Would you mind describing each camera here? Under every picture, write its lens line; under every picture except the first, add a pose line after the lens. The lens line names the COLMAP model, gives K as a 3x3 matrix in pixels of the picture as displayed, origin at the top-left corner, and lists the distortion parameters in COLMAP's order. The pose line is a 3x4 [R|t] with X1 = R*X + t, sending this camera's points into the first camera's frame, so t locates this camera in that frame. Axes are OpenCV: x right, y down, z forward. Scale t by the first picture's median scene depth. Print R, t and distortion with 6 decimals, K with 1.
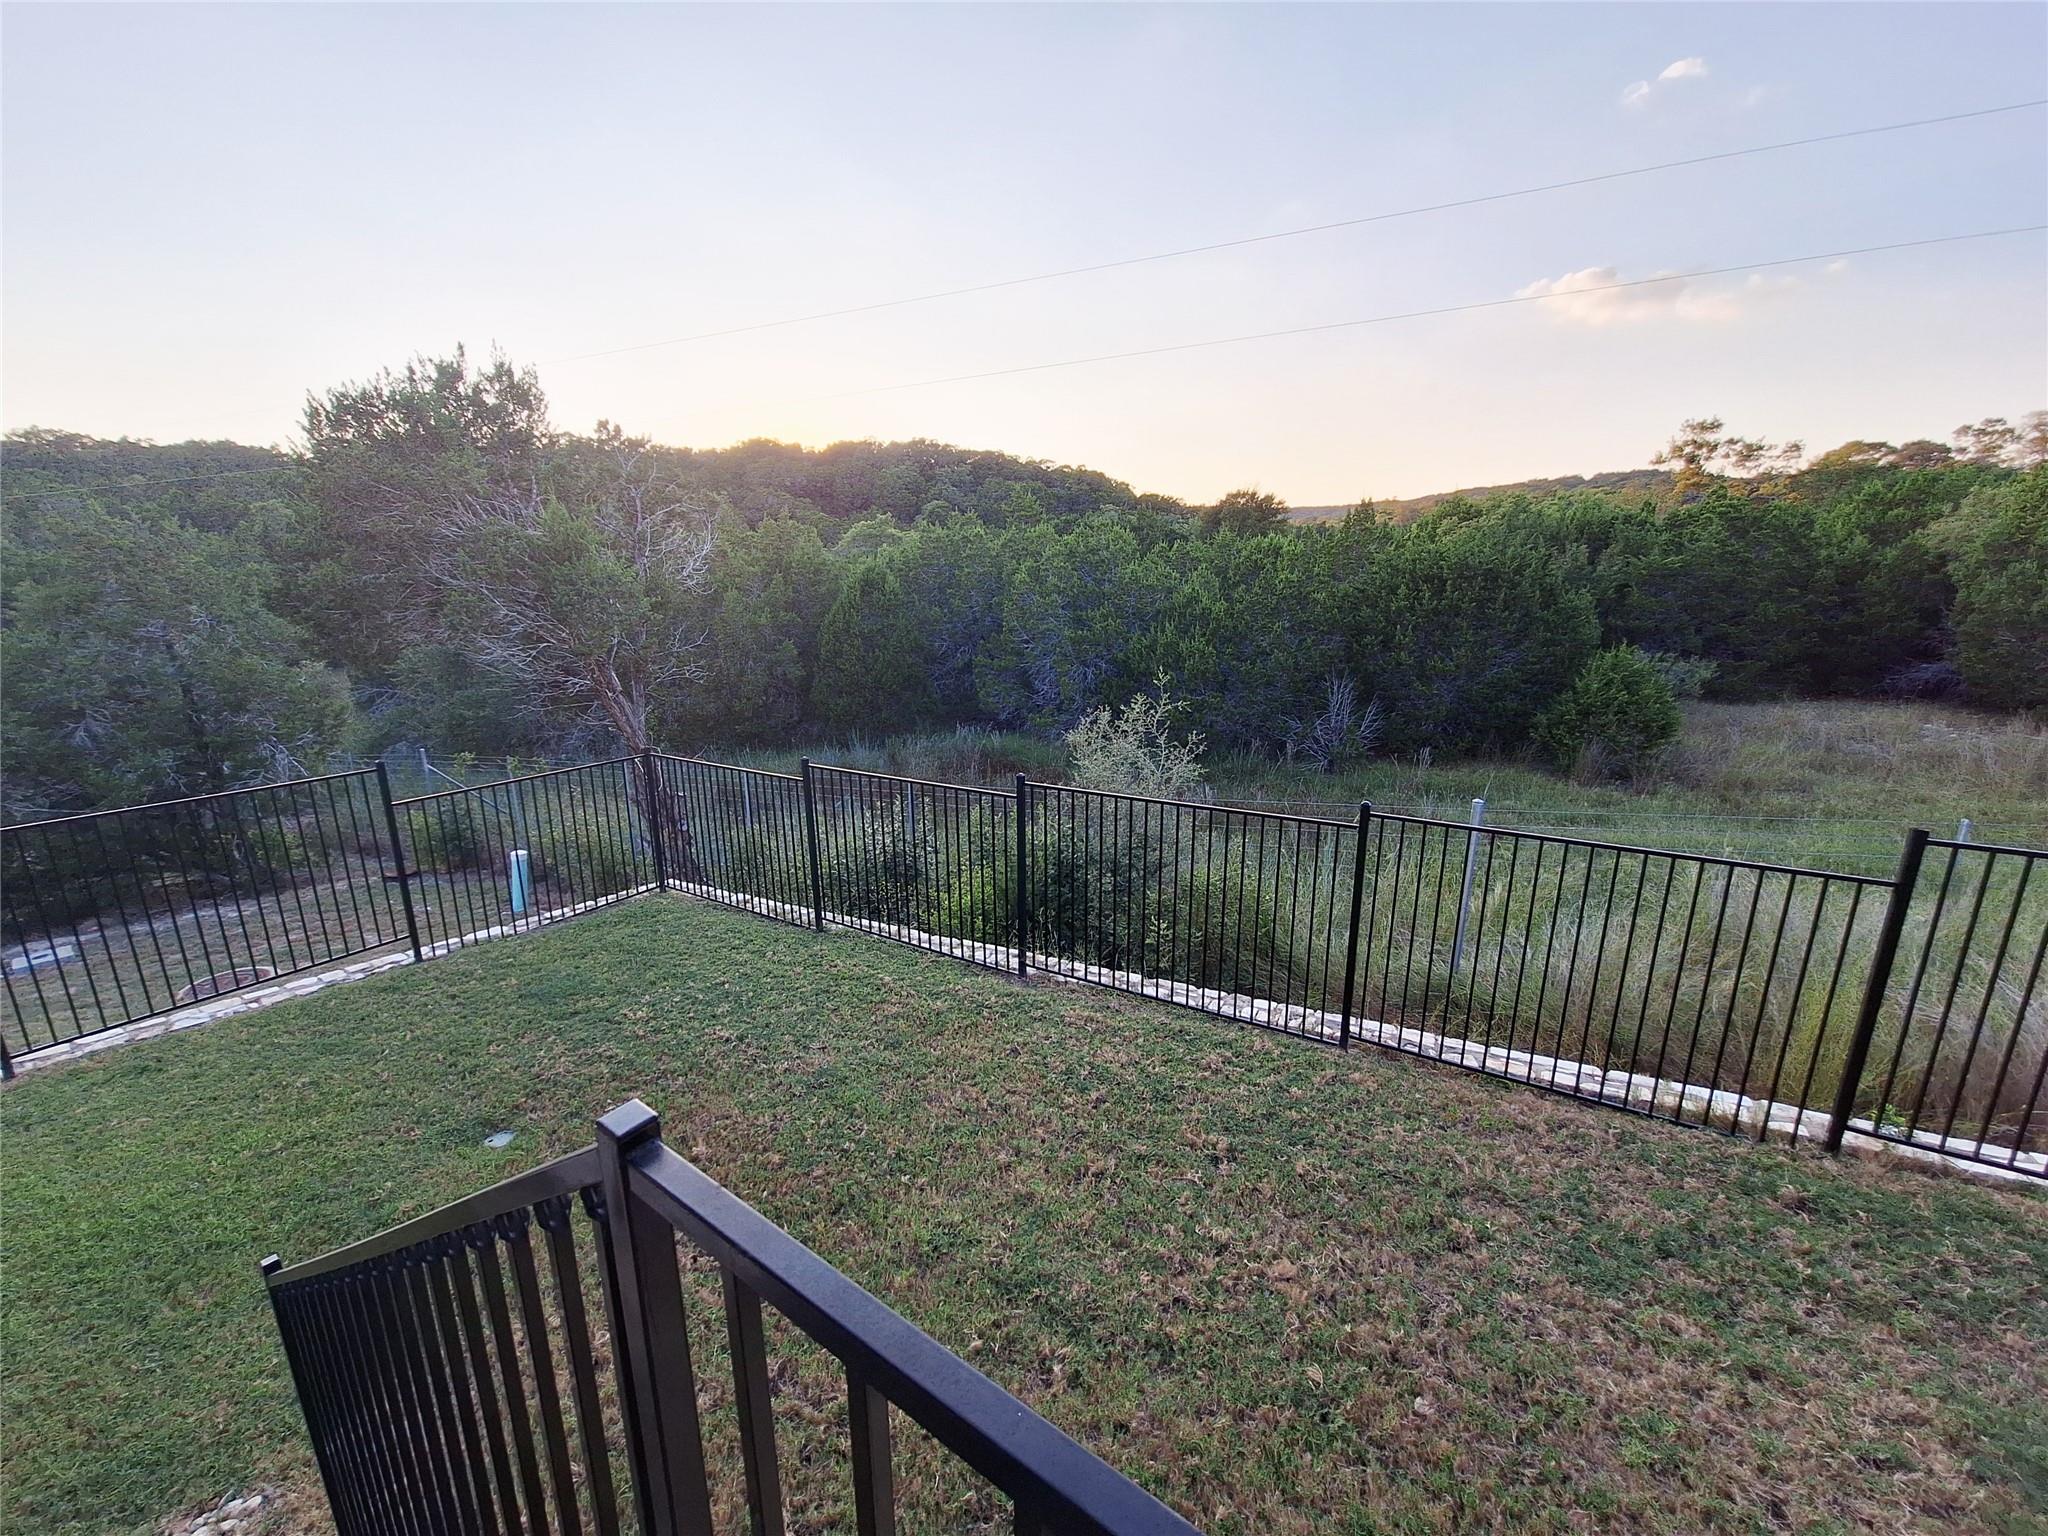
lens RADIAL K [[801.7, 0, 1014.2], [0, 801.7, 768.0], [0, 0, 1]] dist [-0.004049, 0.000735]
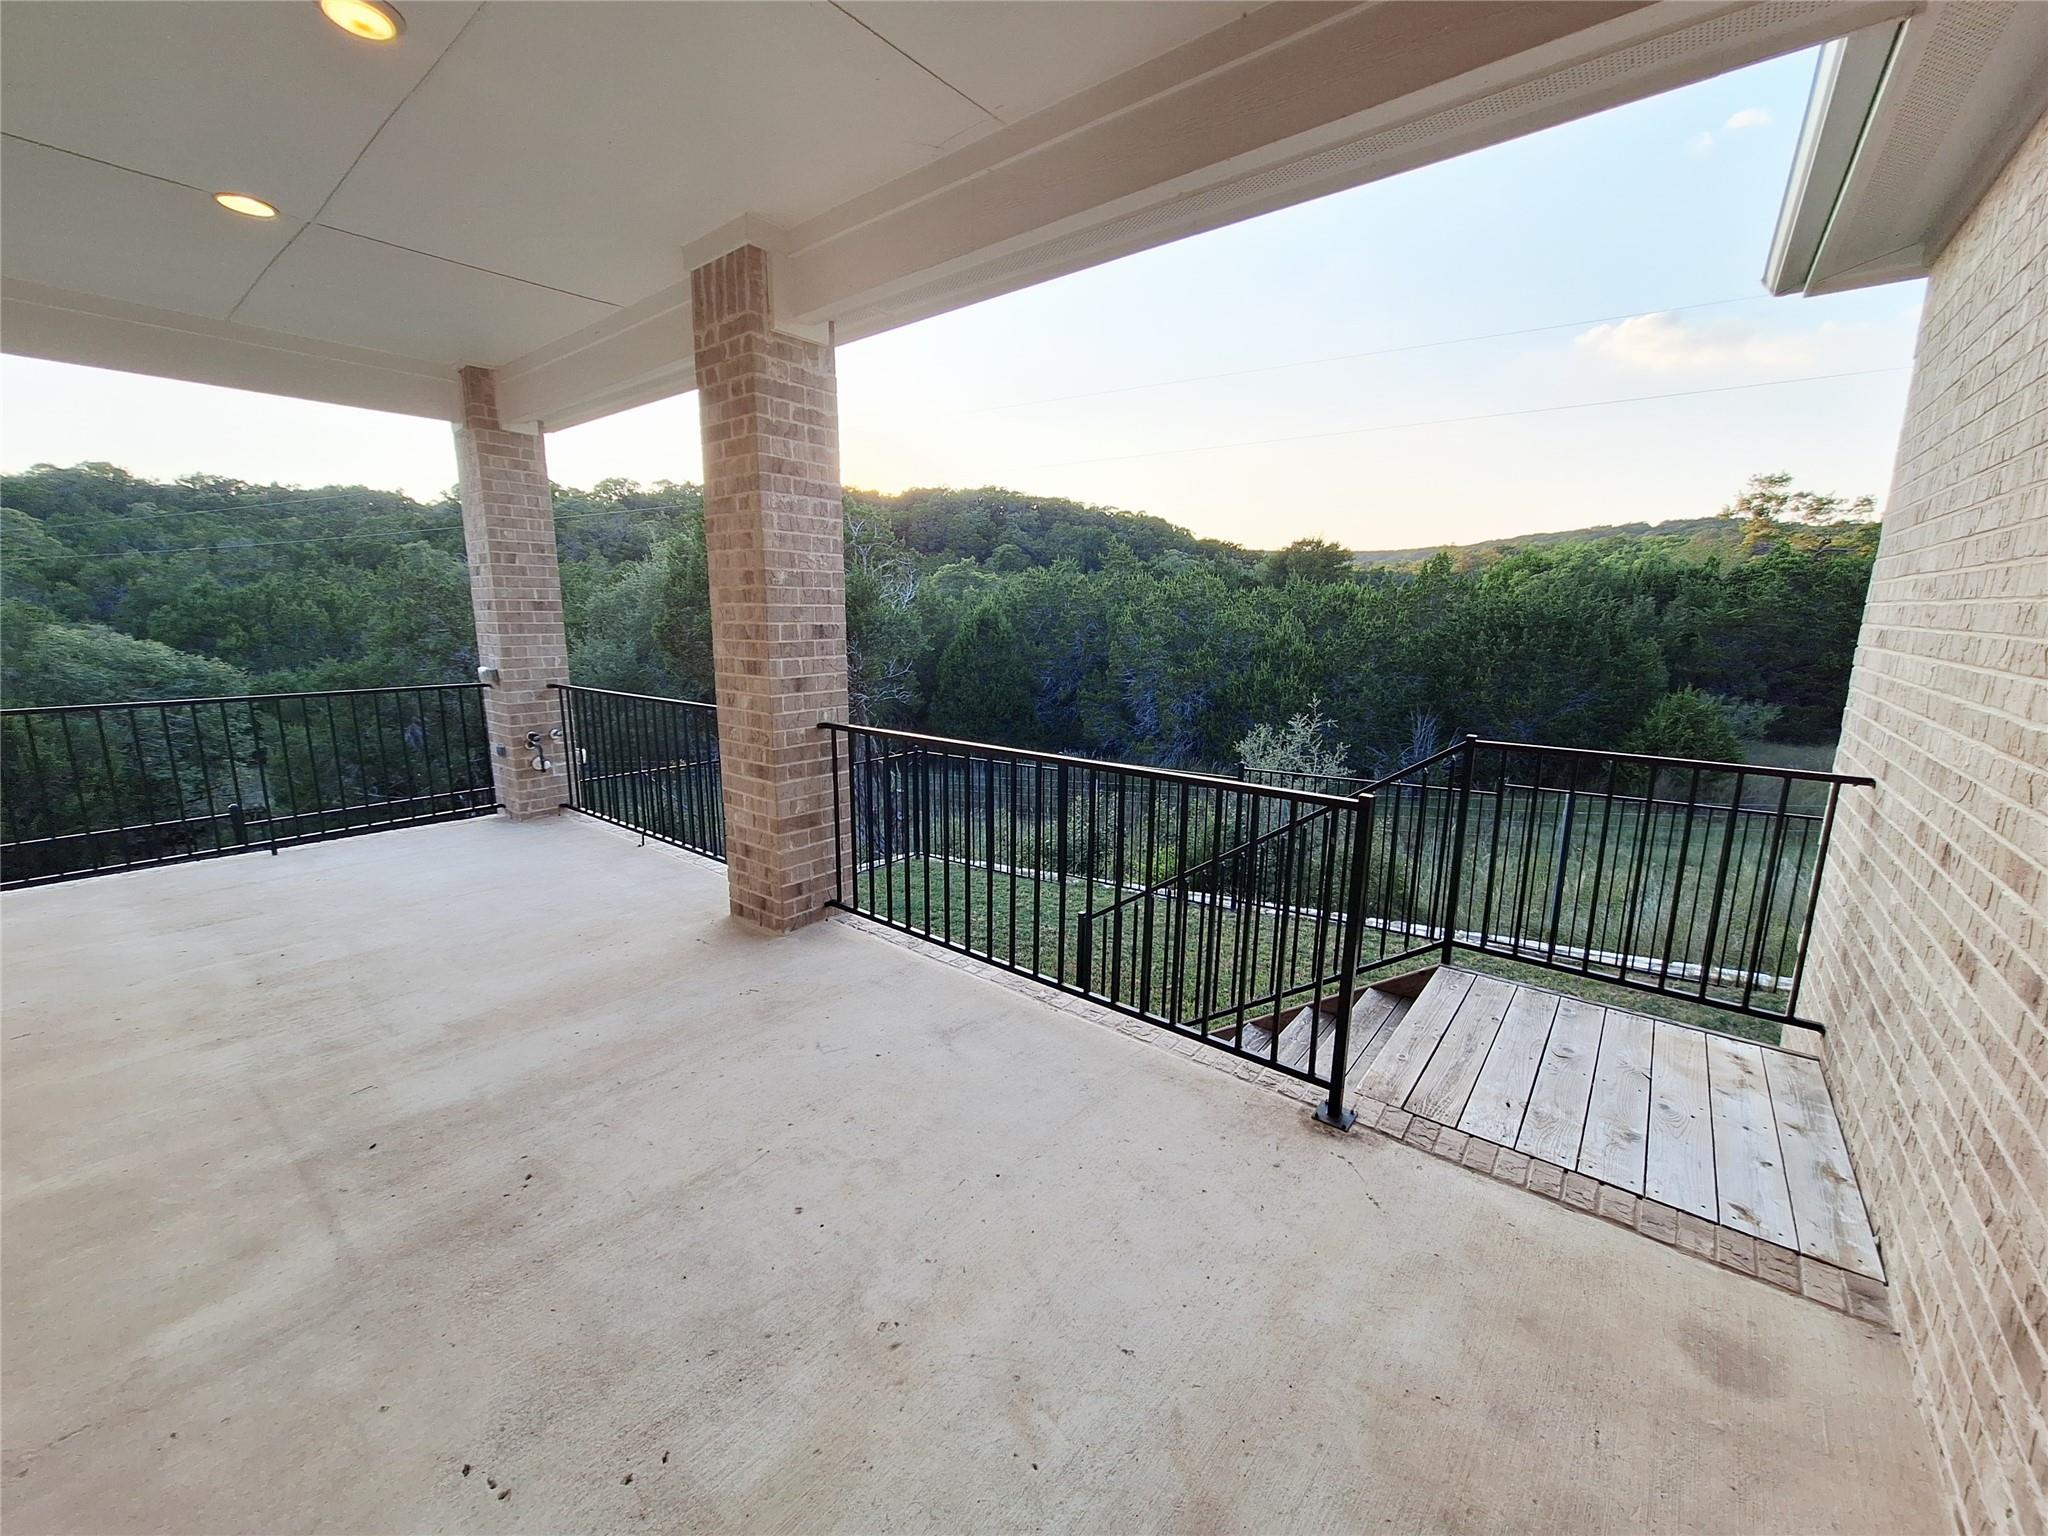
lens RADIAL K [[801.7, 0, 1012.4], [0, 801.7, 763.3], [0, 0, 1]] dist [-0.004049, 0.000735]
pose [[0.998042, 0.022899, -0.058208, -0.077332], [-0.025915, 0.998331, -0.051604, 0.022717], [0.056929, 0.053012, 0.996970, -0.109641]]
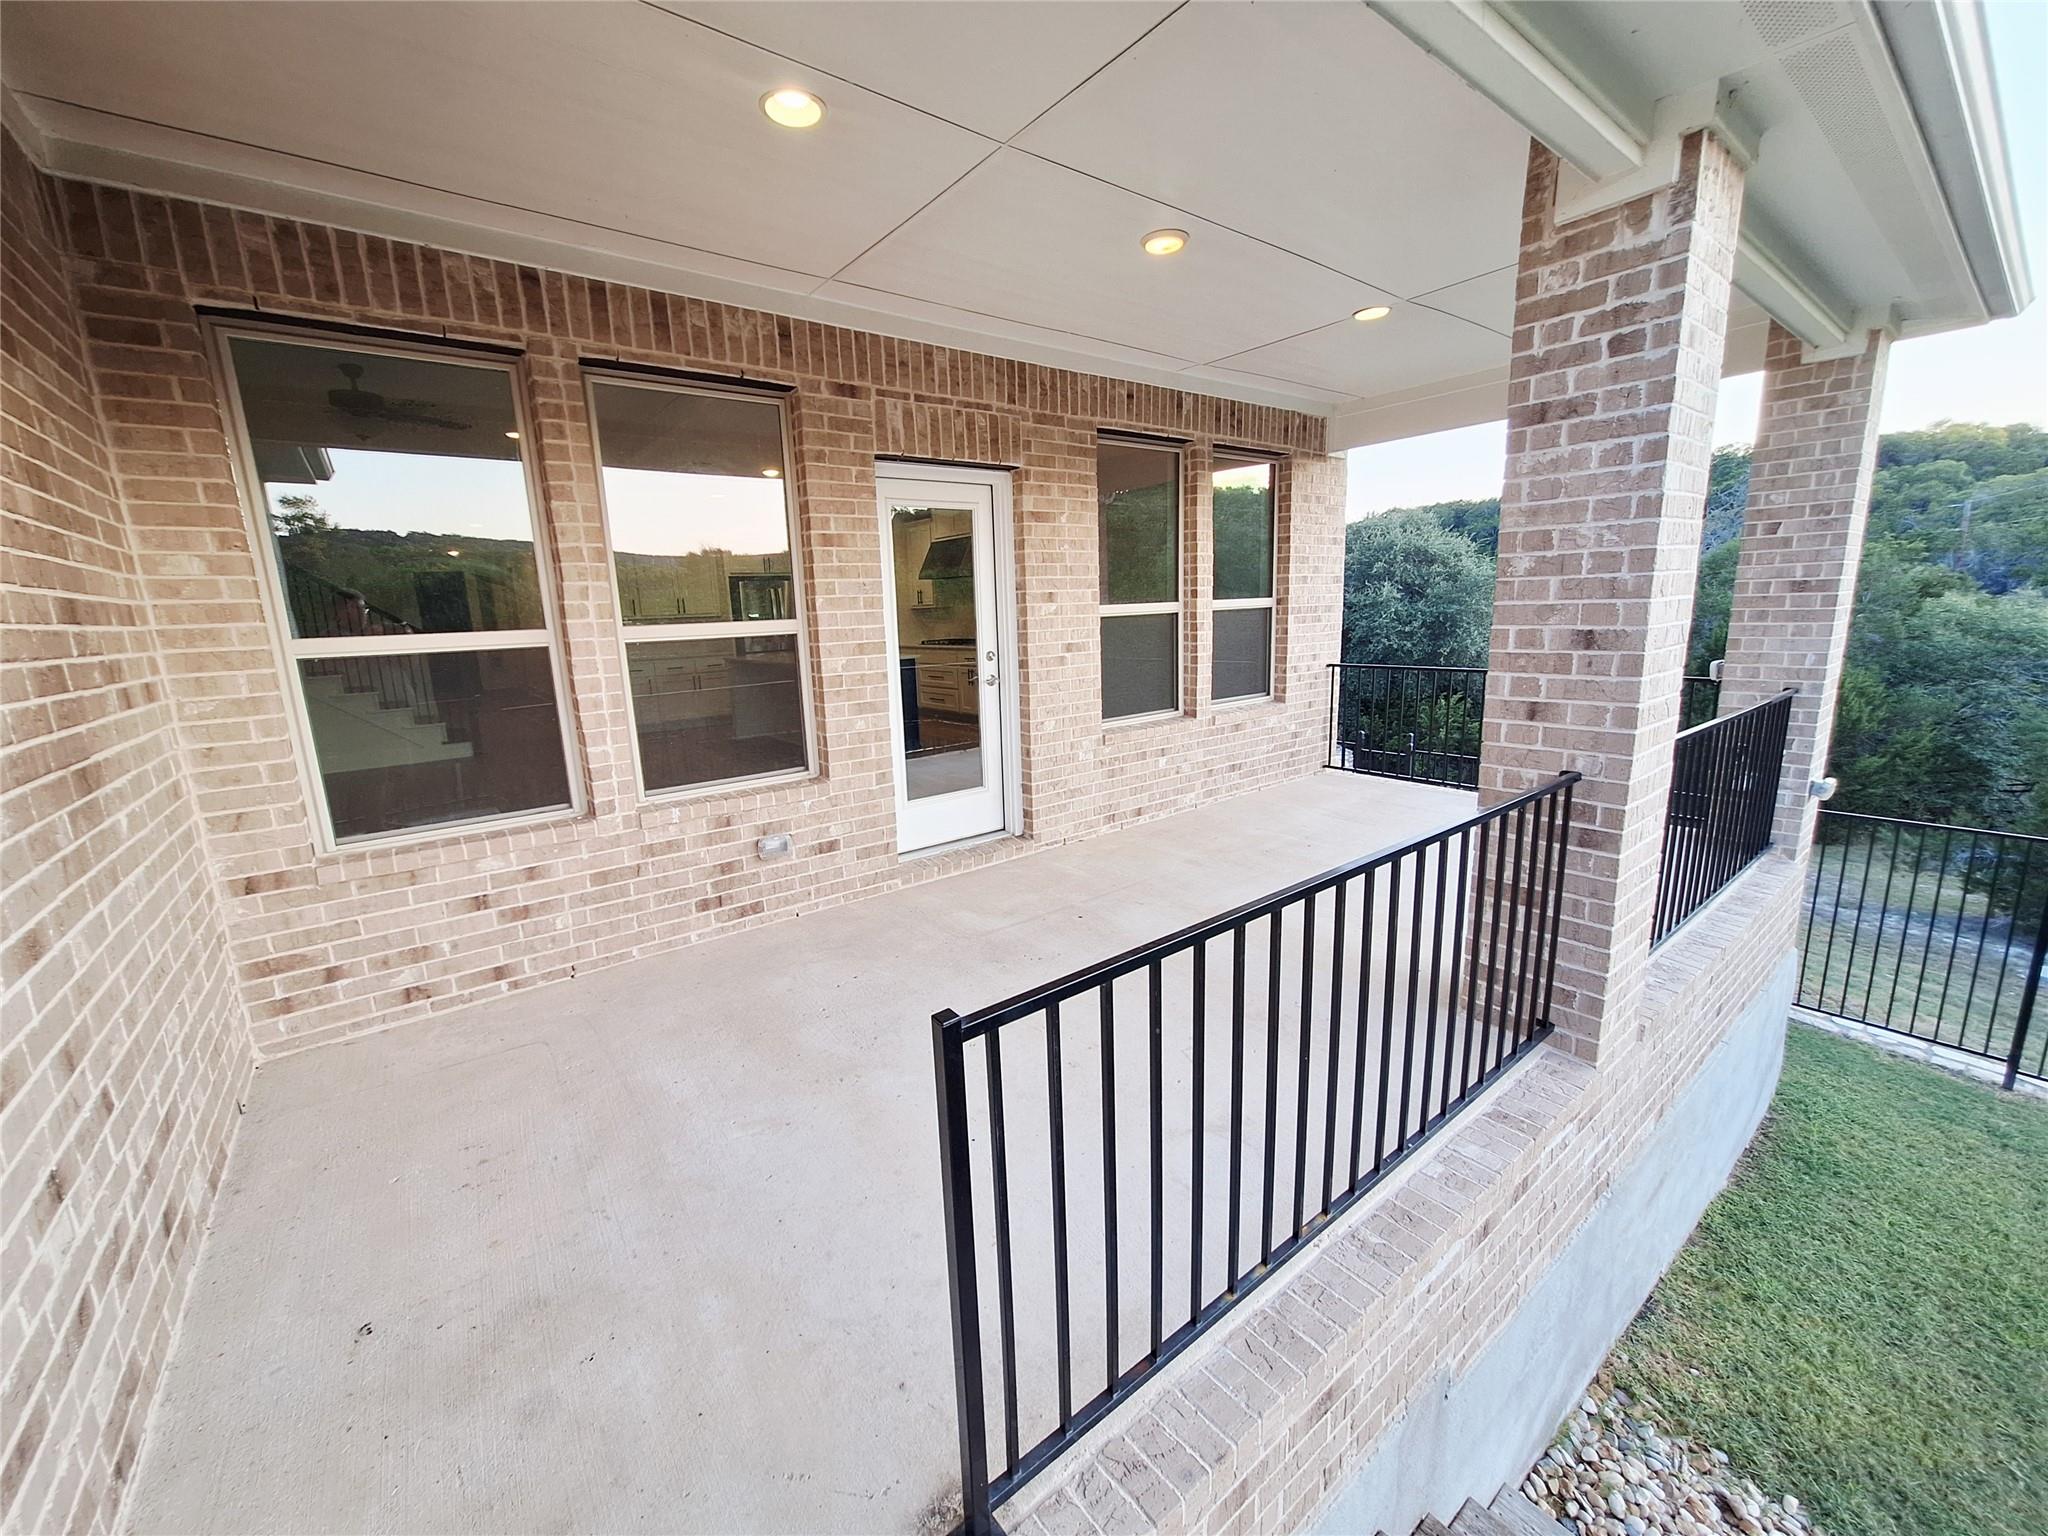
lens RADIAL K [[801.7, 0, 1008.8], [0, 801.7, 764.8], [0, 0, 1]] dist [-0.004049, 0.000735]
pose [[-0.287720, 0.201658, -0.936243, 0.335072], [-0.187715, 0.946744, 0.261607, -0.137480], [0.939138, 0.251017, -0.234543, 0.467370]]
